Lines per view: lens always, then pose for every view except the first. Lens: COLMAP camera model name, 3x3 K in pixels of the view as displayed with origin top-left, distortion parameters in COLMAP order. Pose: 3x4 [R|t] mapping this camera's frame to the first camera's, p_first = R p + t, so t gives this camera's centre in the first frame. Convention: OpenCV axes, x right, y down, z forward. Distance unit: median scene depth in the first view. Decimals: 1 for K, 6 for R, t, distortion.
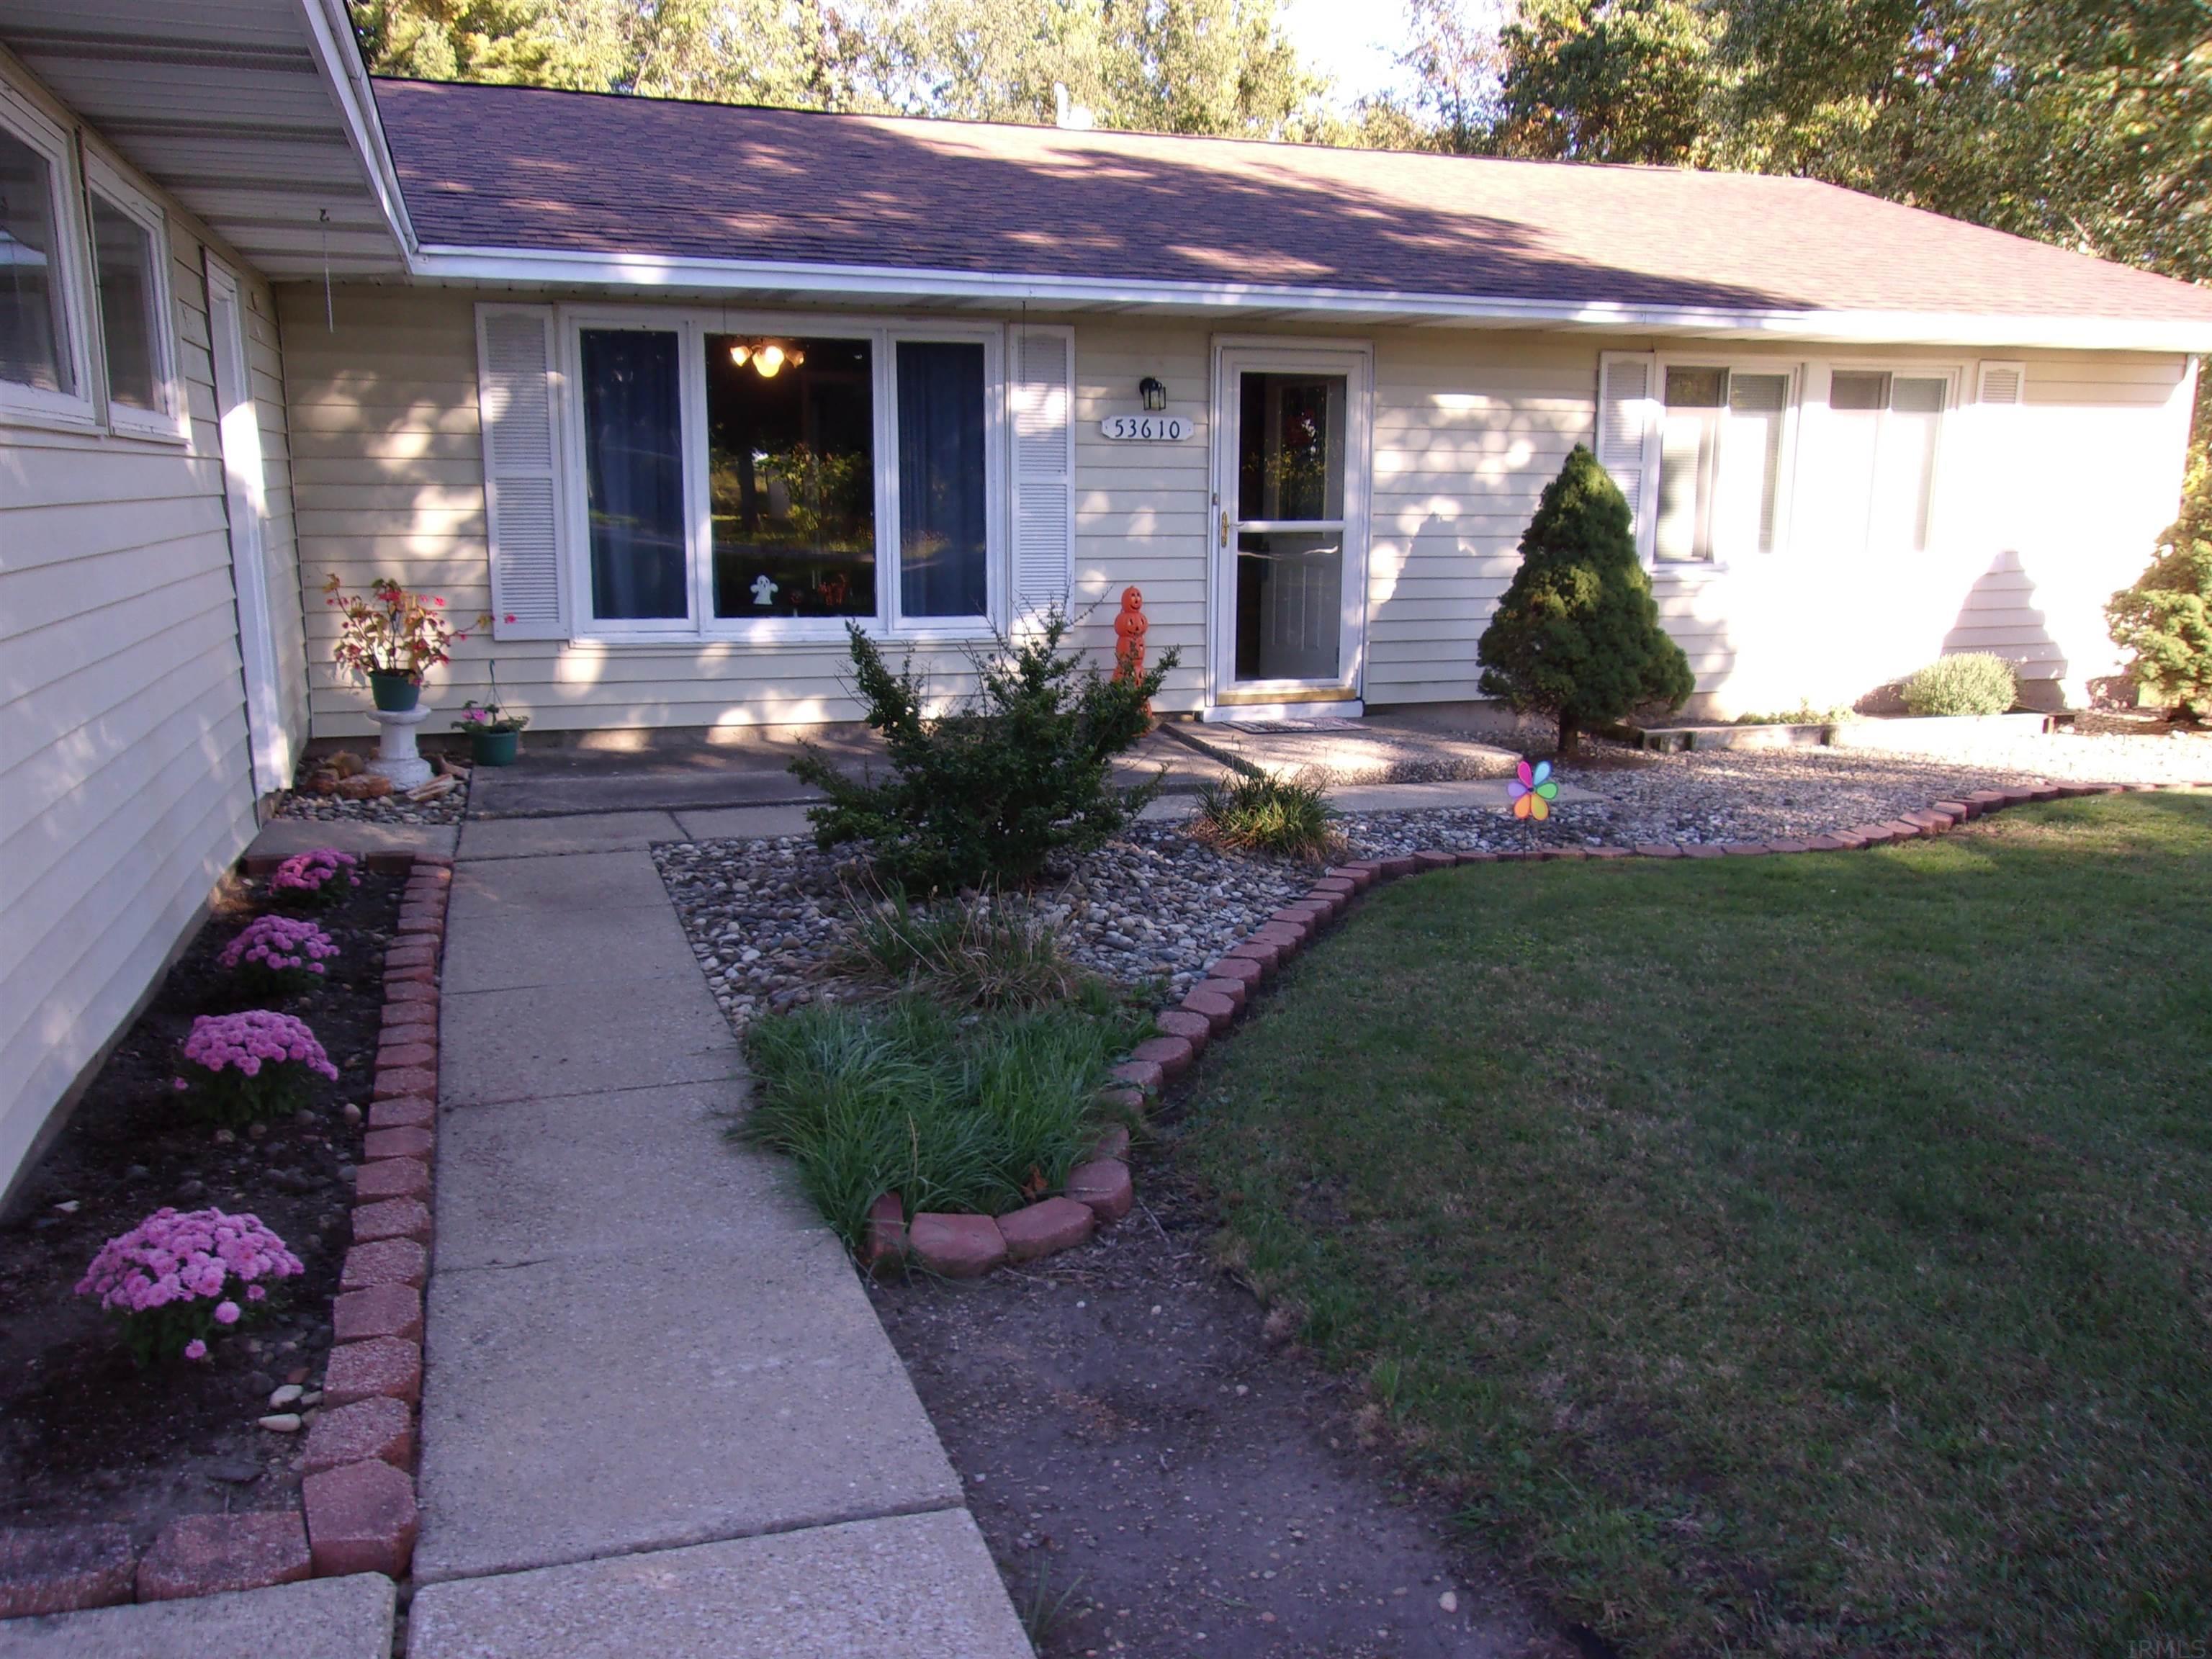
lens RADIAL K [[1777.0, 0, 1087.9], [0, 1777.0, 809.4], [0, 0, 1]] dist [0.008557, 0.013316]
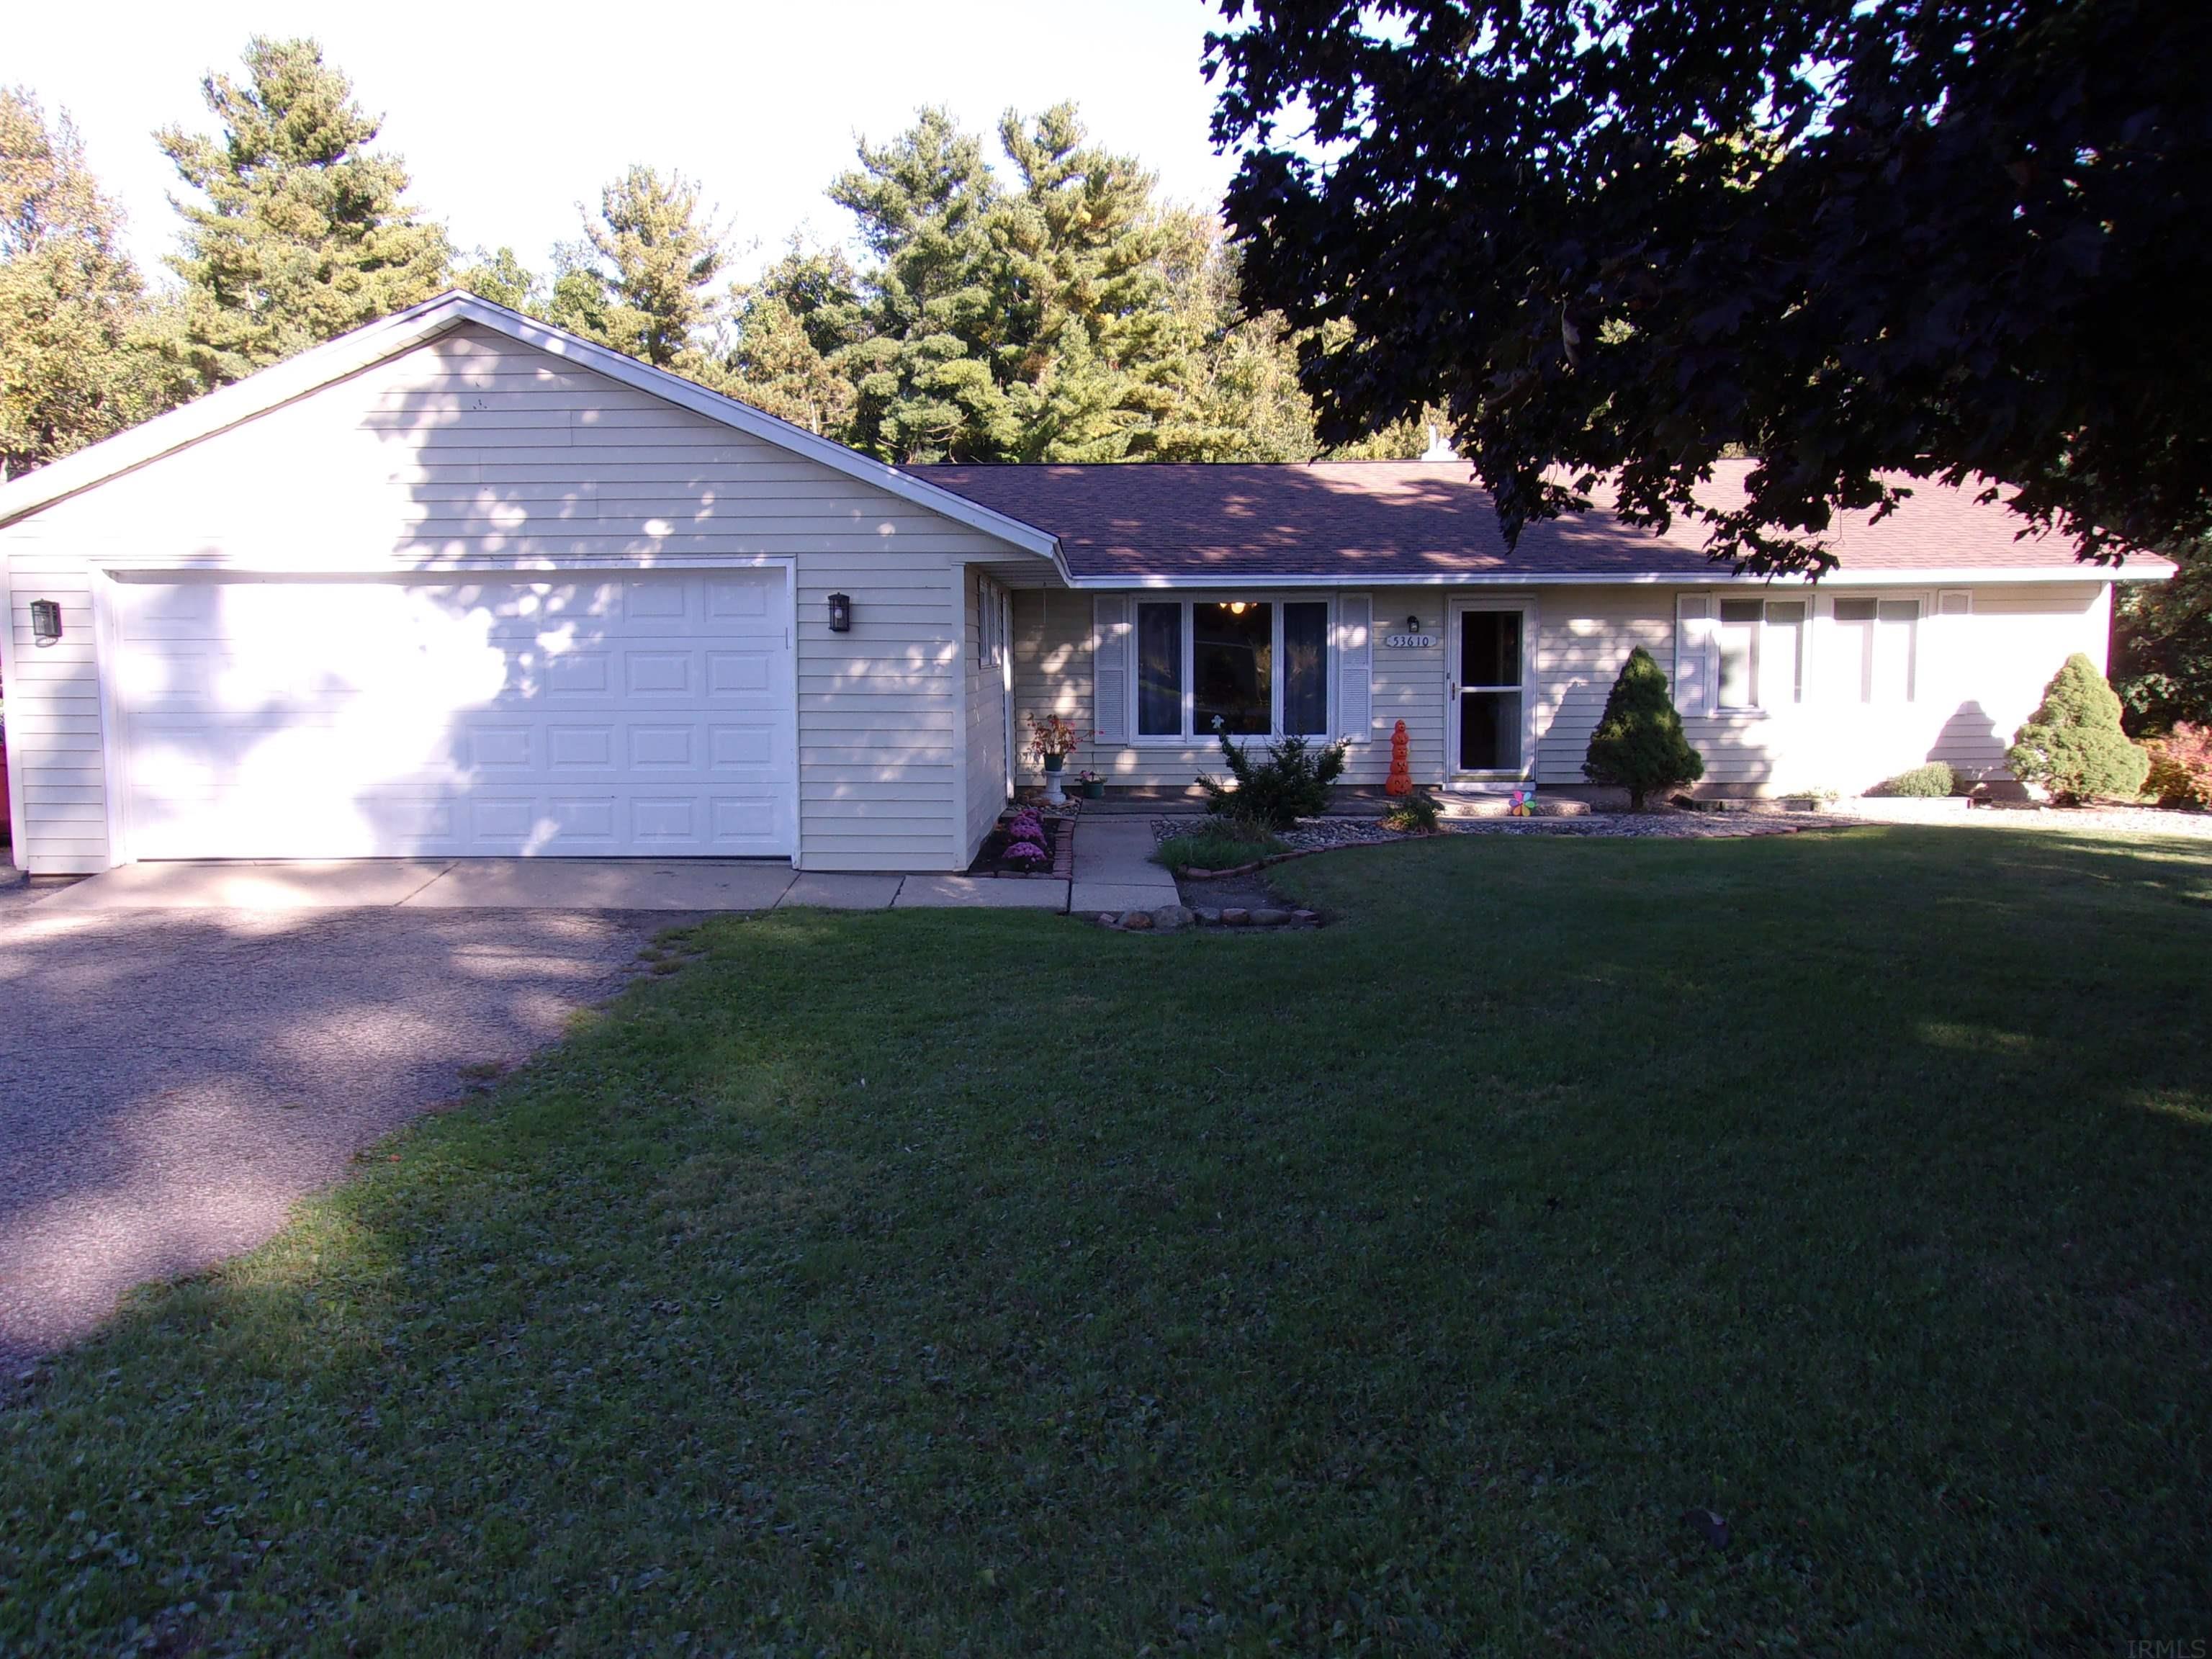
lens RADIAL K [[1777.0, 0, 1110.9], [0, 1777.0, 828.0], [0, 0, 1]] dist [0.008557, 0.013316]
pose [[0.951116, 0.017148, -0.308359, 0.321960], [-0.041786, 0.996421, -0.073477, 0.149221], [0.305995, 0.082770, 0.948428, -0.943573]]
